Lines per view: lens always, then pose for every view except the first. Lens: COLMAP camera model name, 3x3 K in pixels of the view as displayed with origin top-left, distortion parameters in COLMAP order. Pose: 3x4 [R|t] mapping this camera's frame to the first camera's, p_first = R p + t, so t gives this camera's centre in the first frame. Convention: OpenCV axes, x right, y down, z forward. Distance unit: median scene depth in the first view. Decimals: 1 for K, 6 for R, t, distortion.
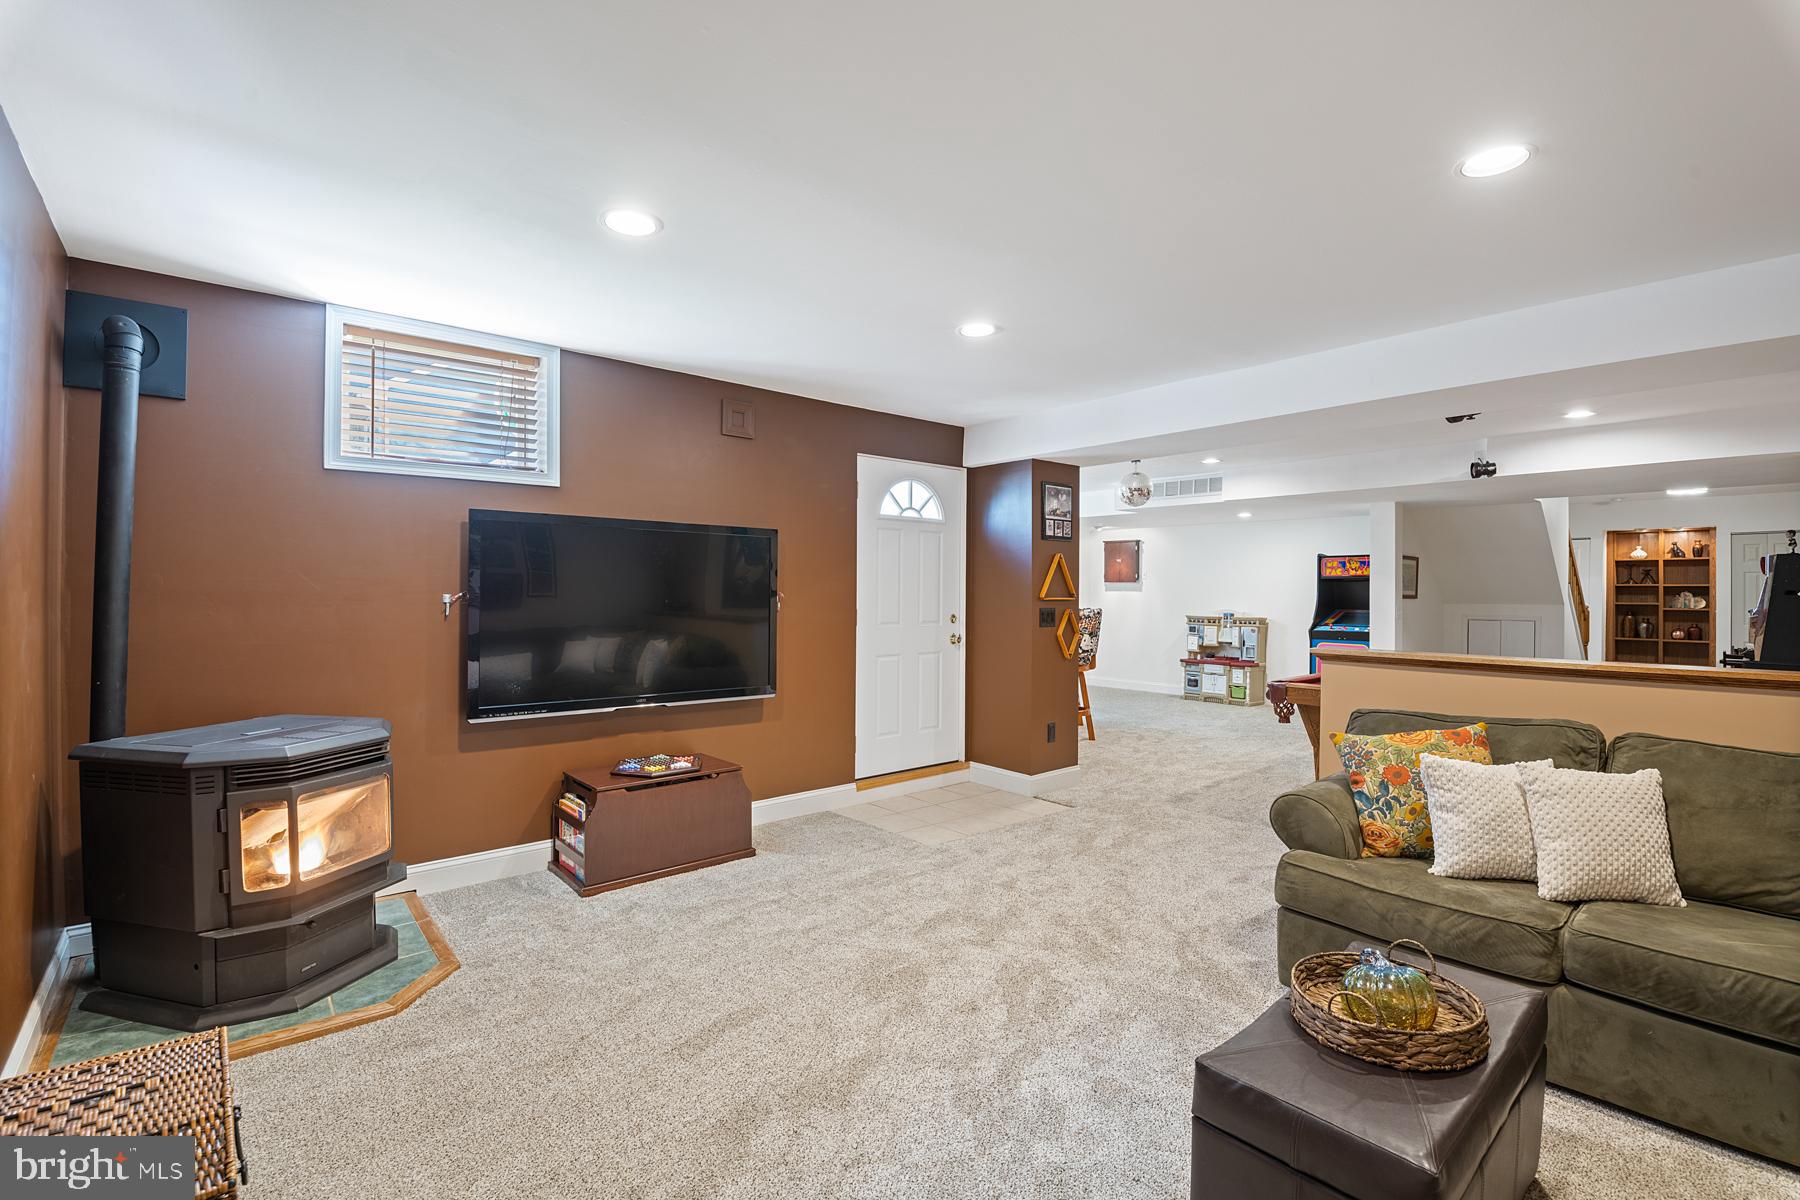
lens RADIAL K [[798.2, 0, 902.6], [0, 798.2, 592.5], [0, 0, 1]] dist [-0.021096, -0.003249]
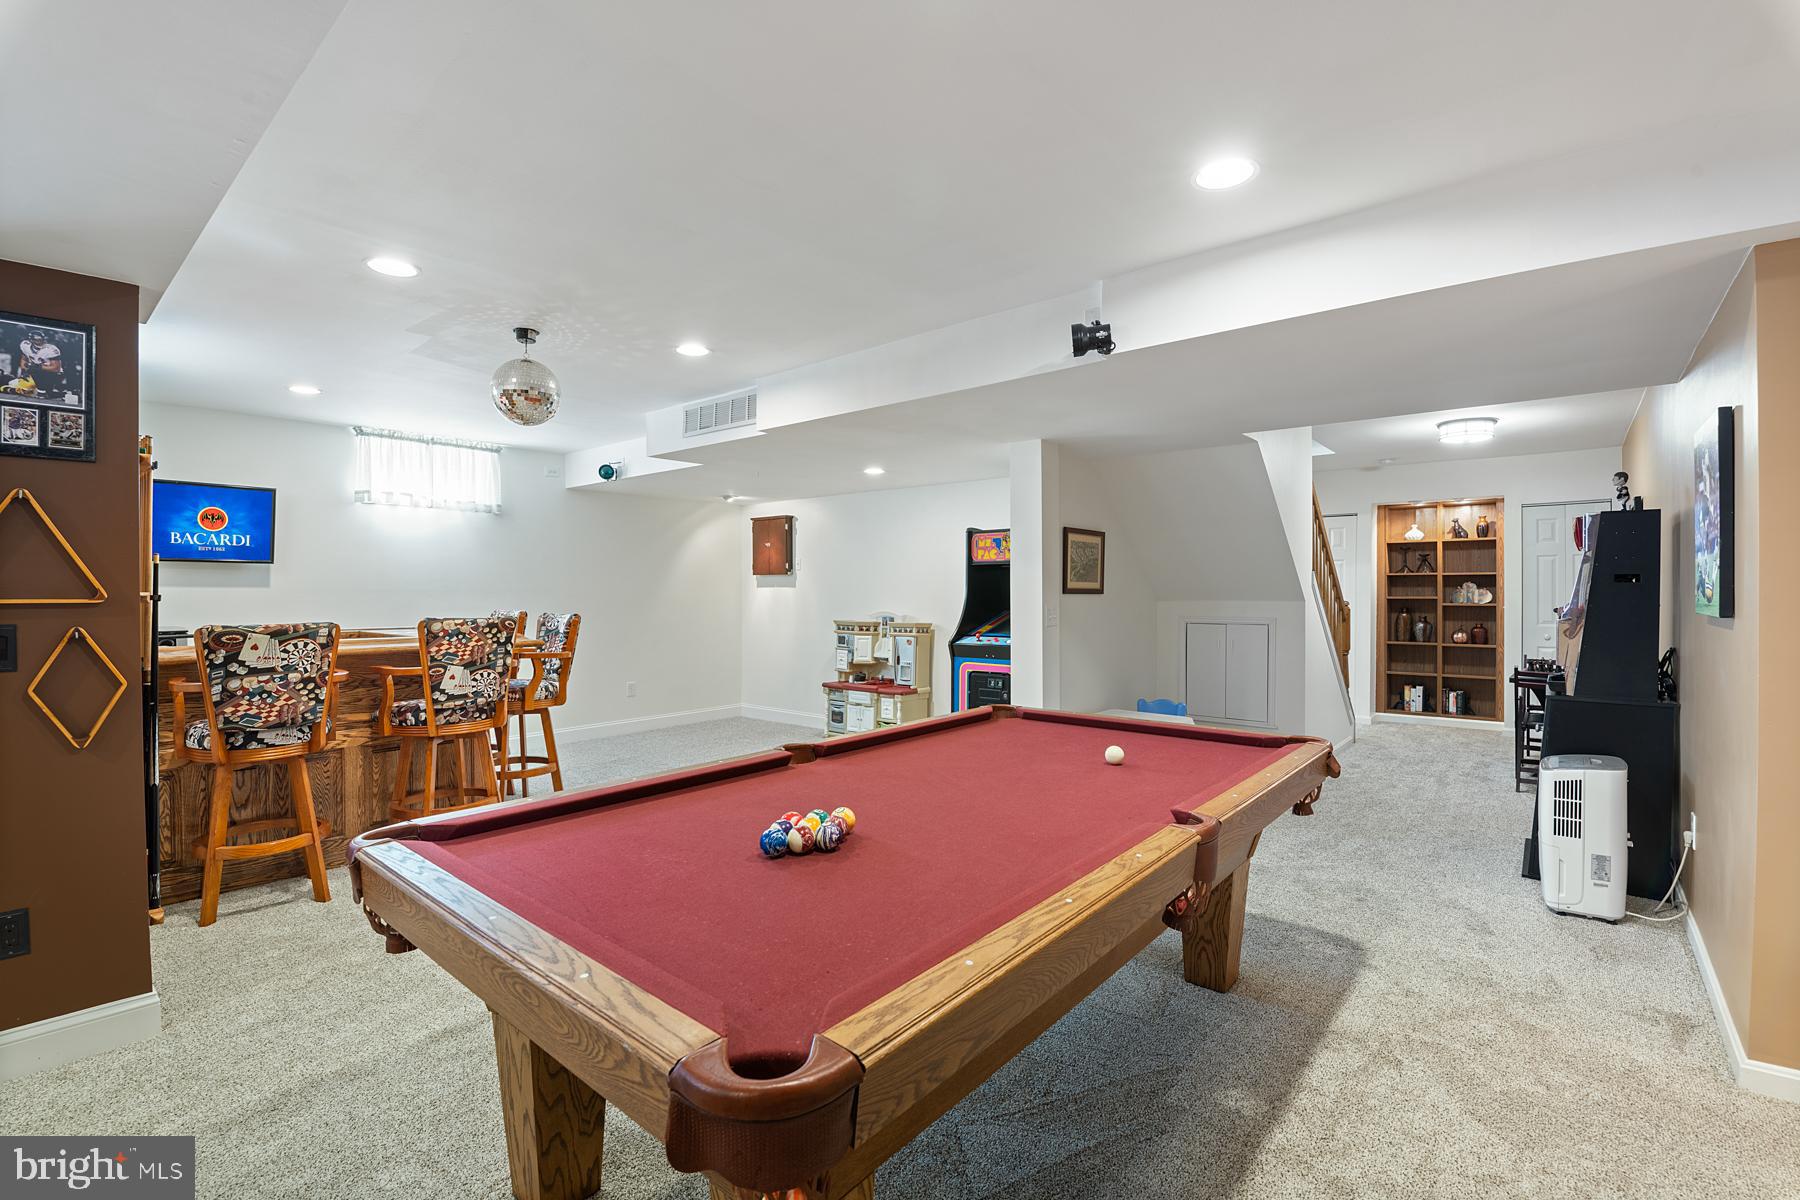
lens RADIAL K [[798.2, 0, 895.6], [0, 798.2, 595.5], [0, 0, 1]] dist [-0.021096, -0.003249]
pose [[0.988377, -0.009159, 0.151745, 0.317416], [0.008388, 0.999948, 0.005719, 0.003110], [-0.151790, -0.004380, 0.988403, 0.305302]]
